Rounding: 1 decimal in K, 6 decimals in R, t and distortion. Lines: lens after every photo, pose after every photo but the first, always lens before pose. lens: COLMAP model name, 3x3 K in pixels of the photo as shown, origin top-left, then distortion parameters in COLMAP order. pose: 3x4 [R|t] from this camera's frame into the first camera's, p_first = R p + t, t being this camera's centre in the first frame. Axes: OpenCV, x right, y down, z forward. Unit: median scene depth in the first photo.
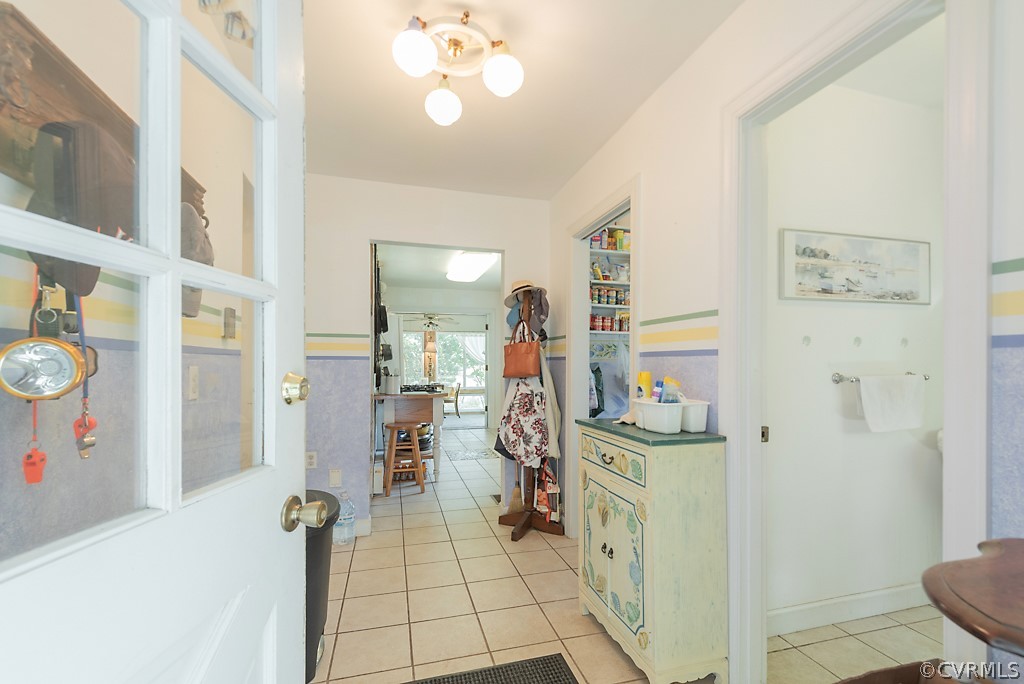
lens RADIAL K [[458.1, 0, 508.9], [0, 458.1, 359.4], [0, 0, 1]] dist [0.009208, 0.000217]
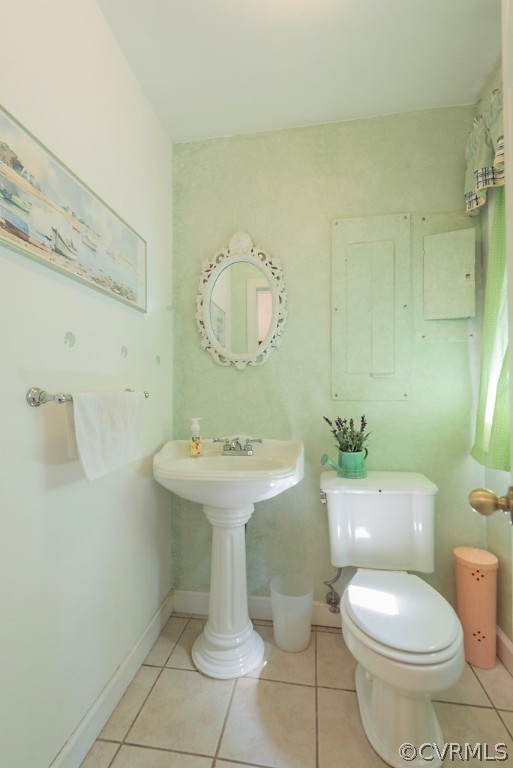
lens RADIAL K [[343.6, 0, 256.4], [0, 343.6, 387.6], [0, 0, 1]] dist [0.009208, 0.000217]
pose [[0.426699, 0.011340, 0.904322, 0.440371], [-0.006220, 0.999935, -0.009604, 0.031061], [-0.904372, -0.001527, 0.426742, 0.567718]]
